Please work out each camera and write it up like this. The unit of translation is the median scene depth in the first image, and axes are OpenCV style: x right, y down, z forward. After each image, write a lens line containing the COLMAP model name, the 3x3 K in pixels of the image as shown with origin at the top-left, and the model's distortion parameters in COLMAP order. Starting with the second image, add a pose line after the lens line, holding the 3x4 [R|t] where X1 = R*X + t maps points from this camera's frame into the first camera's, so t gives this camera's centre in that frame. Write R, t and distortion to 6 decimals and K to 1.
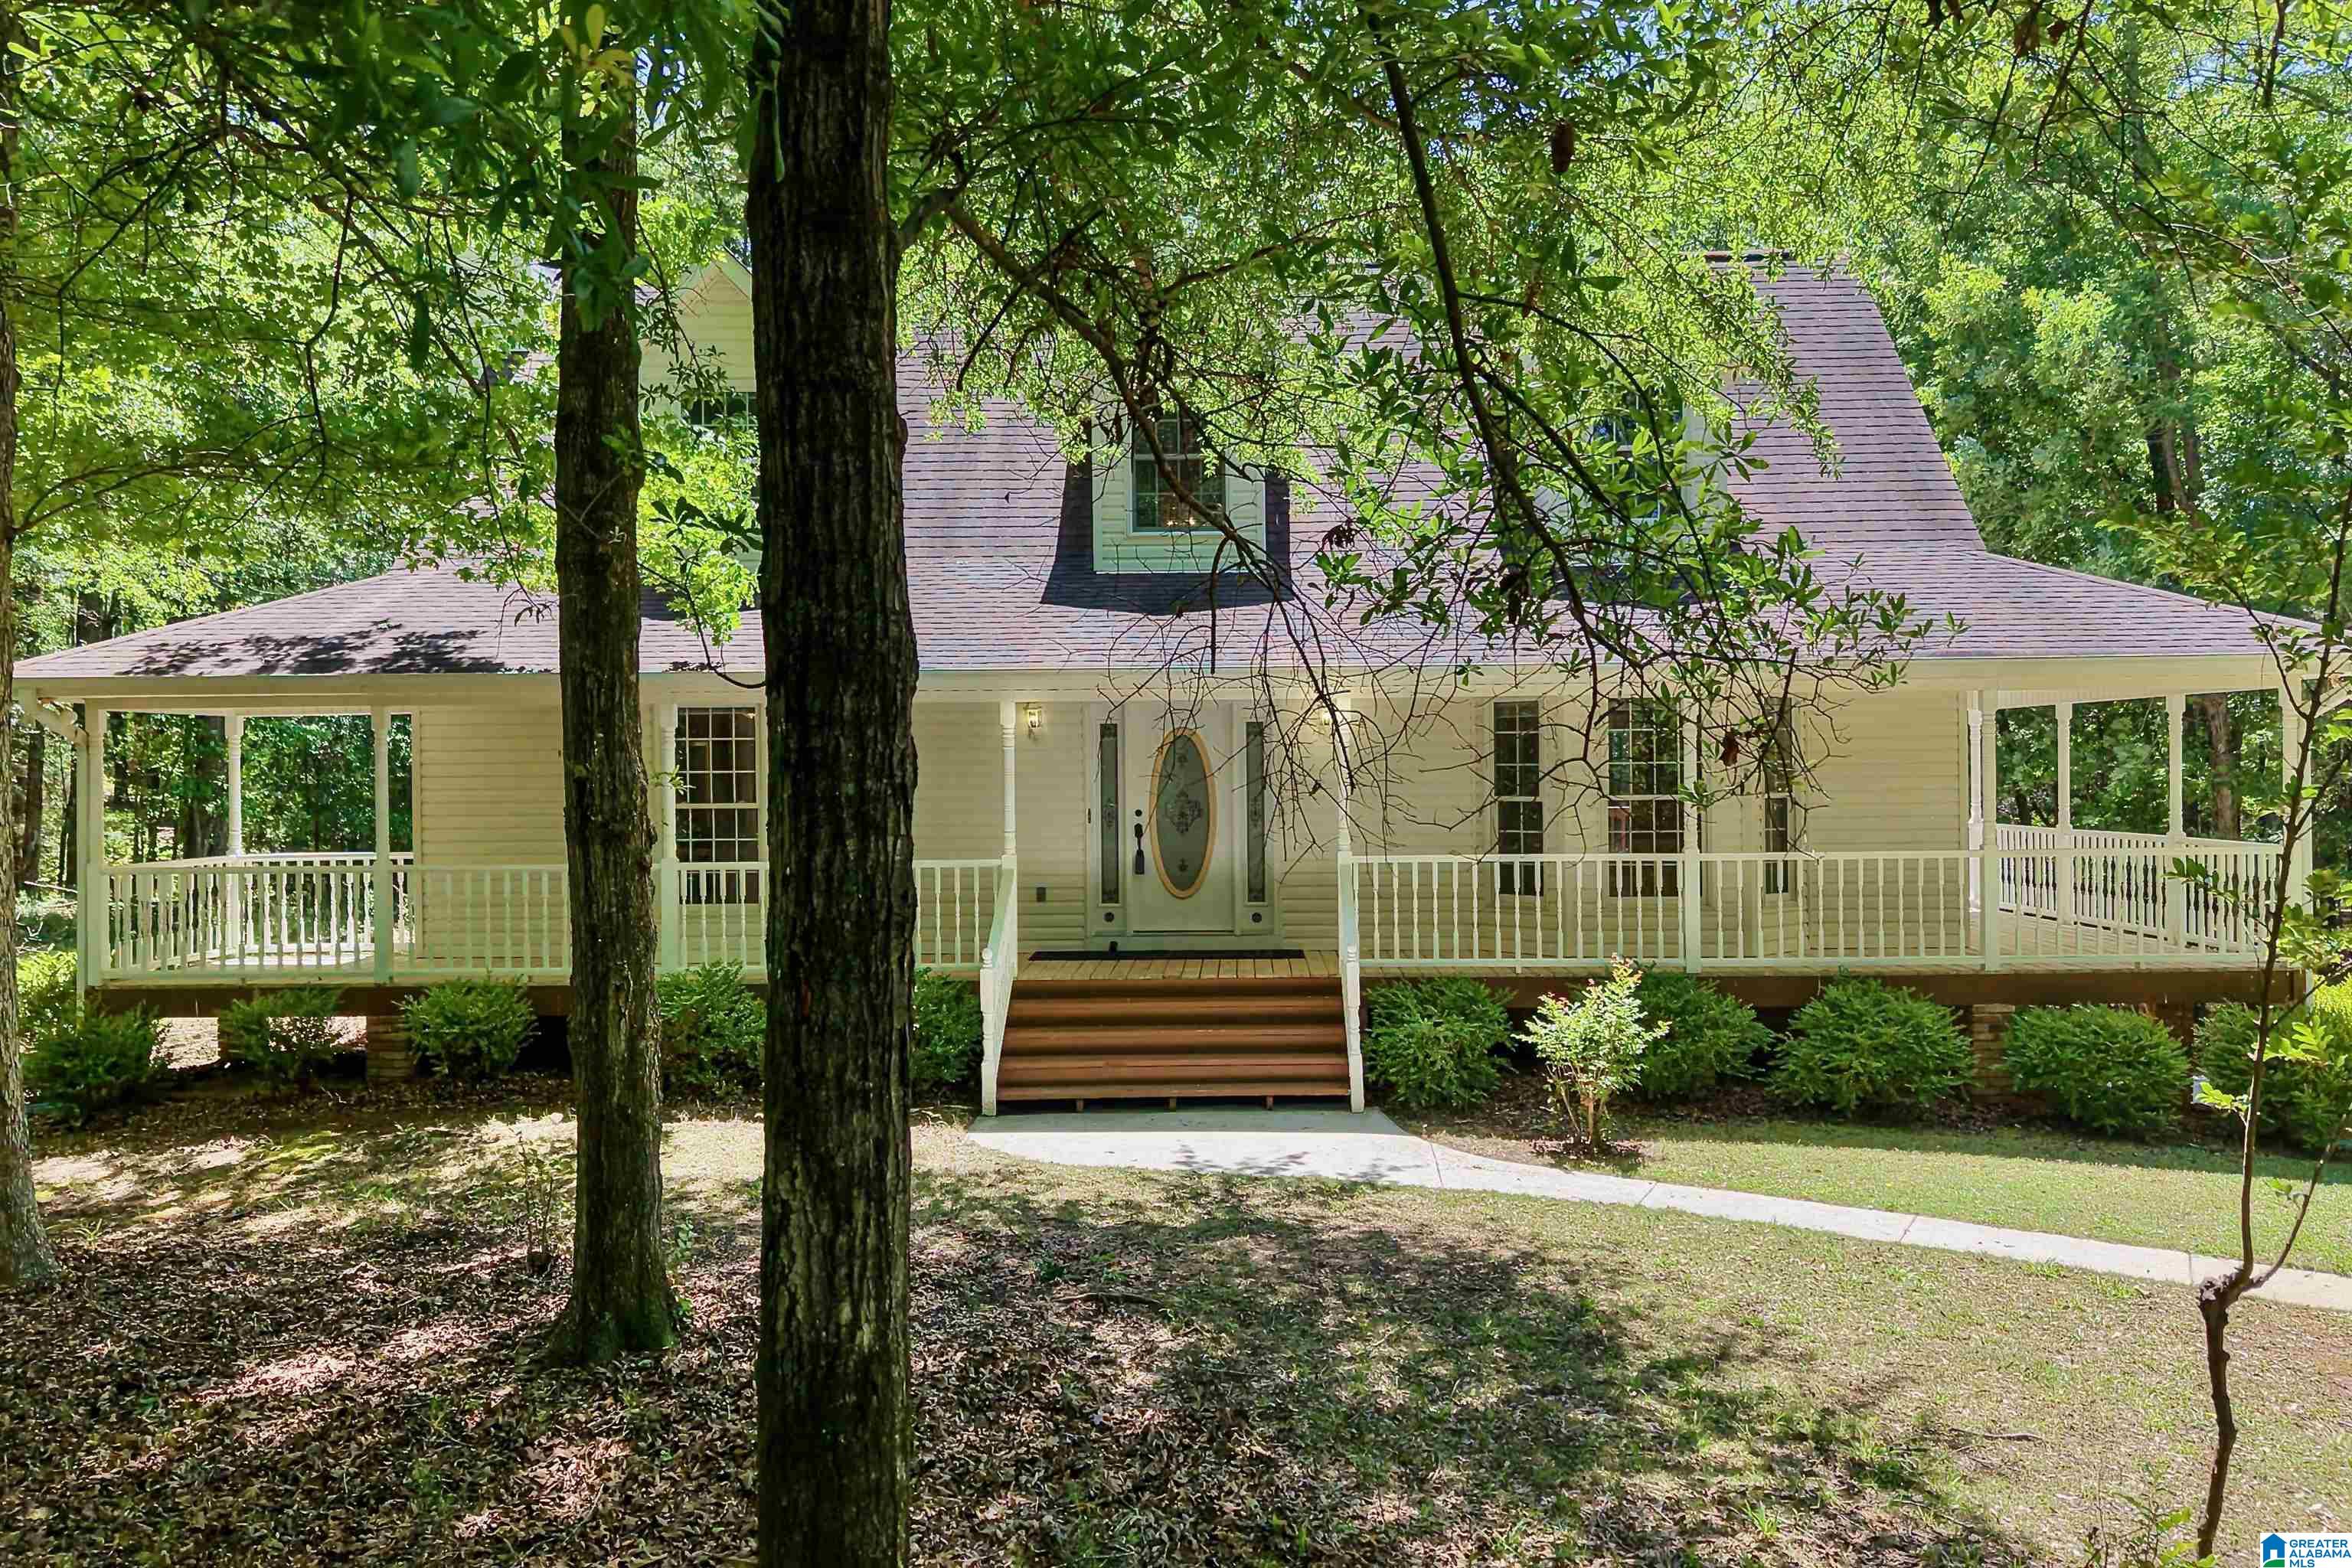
lens RADIAL K [[1963.3, 0, 1176.0], [0, 1963.3, 784.0], [0, 0, 1]] dist [0.426604, -0.001148]
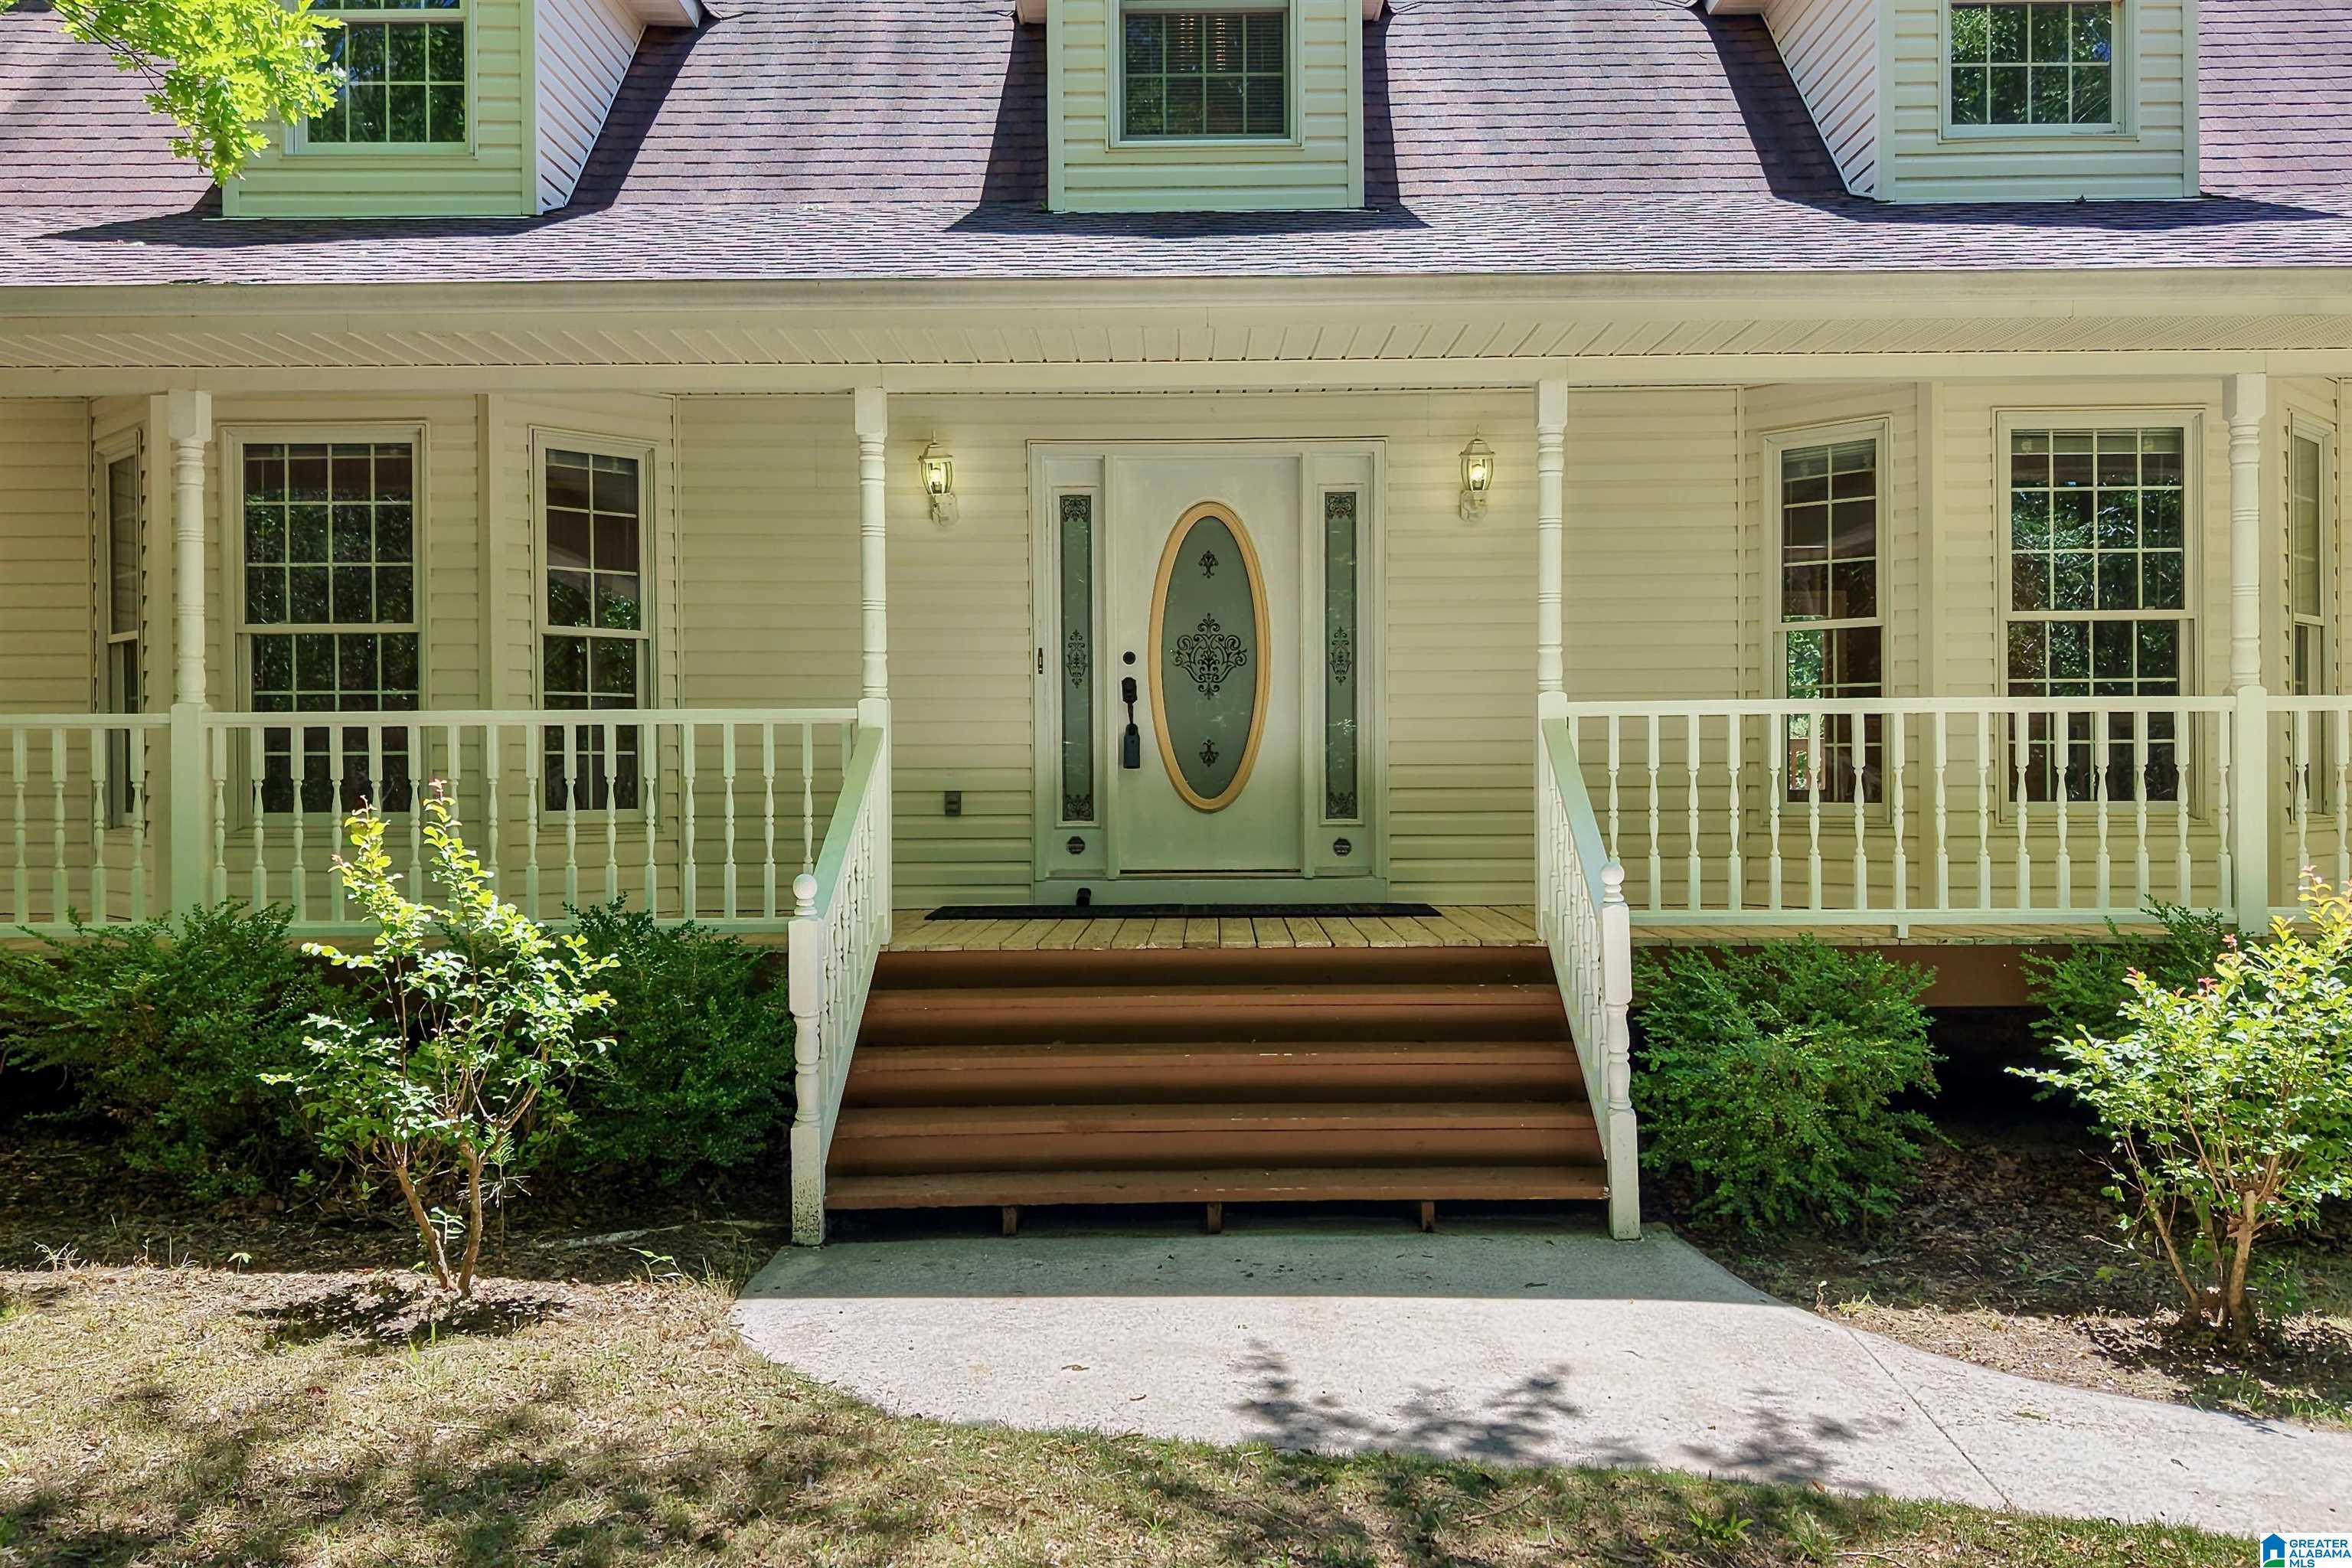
lens RADIAL K [[1978.9, 0, 1176.0], [0, 1978.9, 784.0], [0, 0, 1]] dist [0.119553, -0.007209]
pose [[0.999892, 0.002518, 0.014496, -0.015630], [-0.002508, 0.999997, -0.000690, 0.056857], [-0.014498, 0.000654, 0.999895, 0.496770]]
